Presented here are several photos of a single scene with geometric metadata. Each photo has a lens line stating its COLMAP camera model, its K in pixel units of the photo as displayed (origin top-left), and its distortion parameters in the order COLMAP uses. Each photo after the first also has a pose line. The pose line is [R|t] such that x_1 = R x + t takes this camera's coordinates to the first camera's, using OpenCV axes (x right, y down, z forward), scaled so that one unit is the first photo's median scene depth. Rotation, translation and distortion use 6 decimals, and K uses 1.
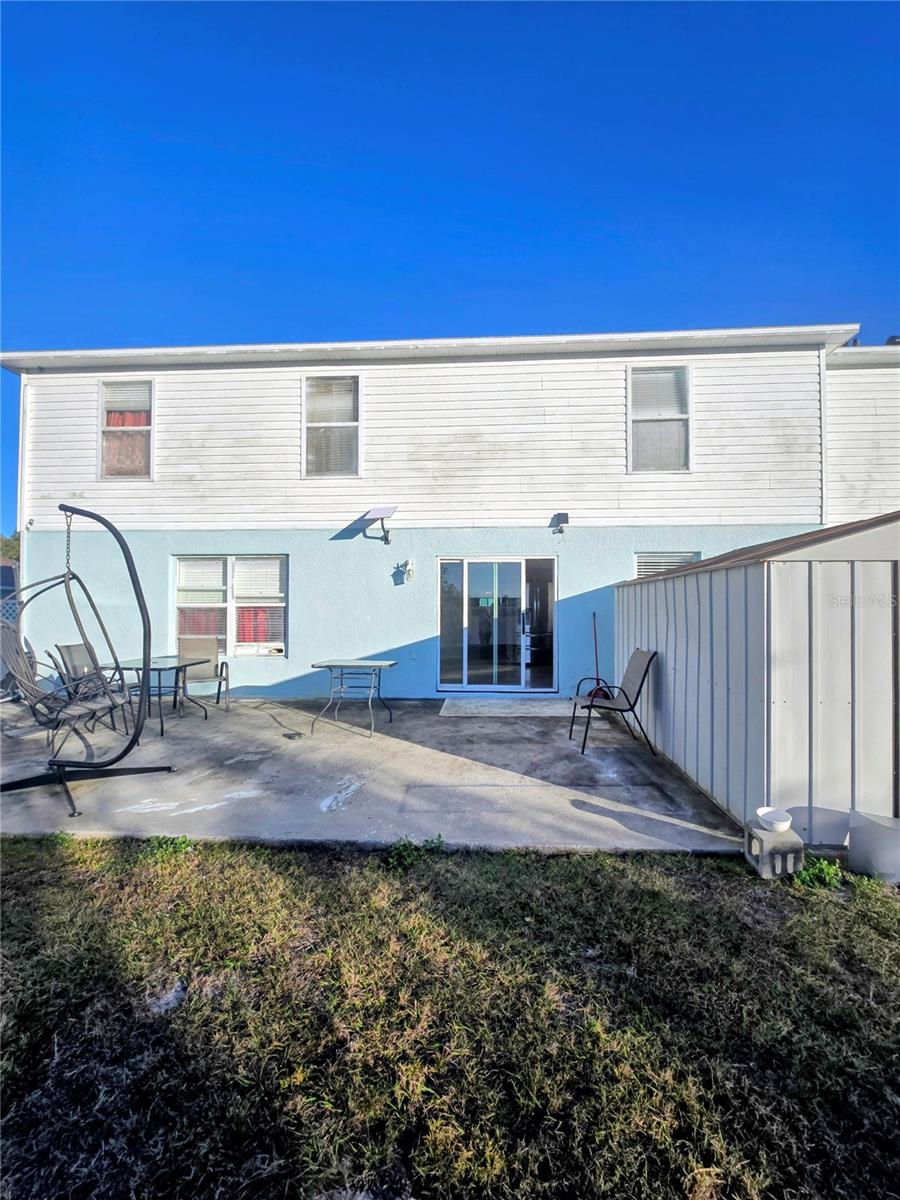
lens RADIAL K [[505.0, 0, 456.5], [0, 505.0, 602.1], [0, 0, 1]] dist [0.000135, -0.000053]
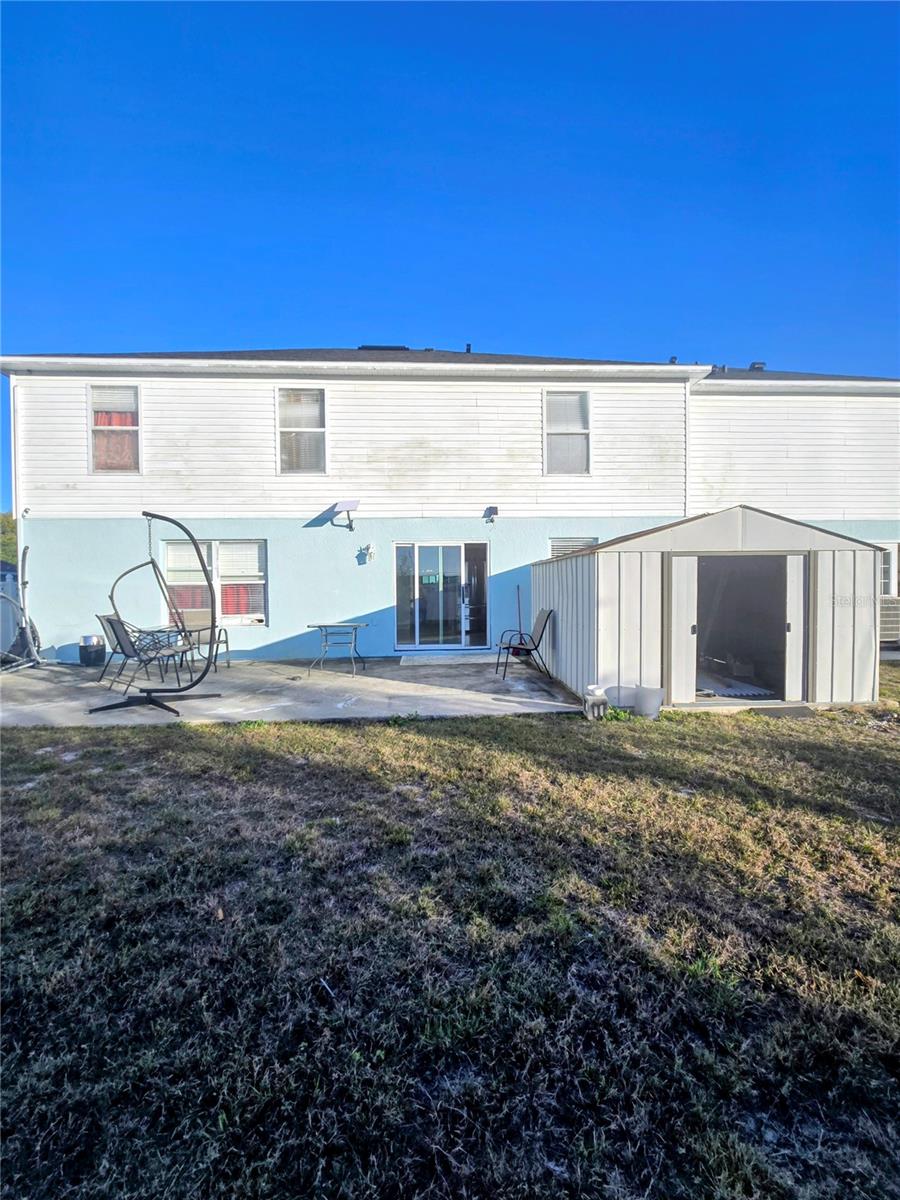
lens RADIAL K [[505.0, 0, 456.5], [0, 505.0, 602.1], [0, 0, 1]] dist [0.000135, -0.000053]
pose [[0.992934, -0.015182, 0.117695, -0.032095], [0.009913, 0.998928, 0.045218, 0.003536], [-0.118255, -0.043732, 0.992020, -0.243093]]
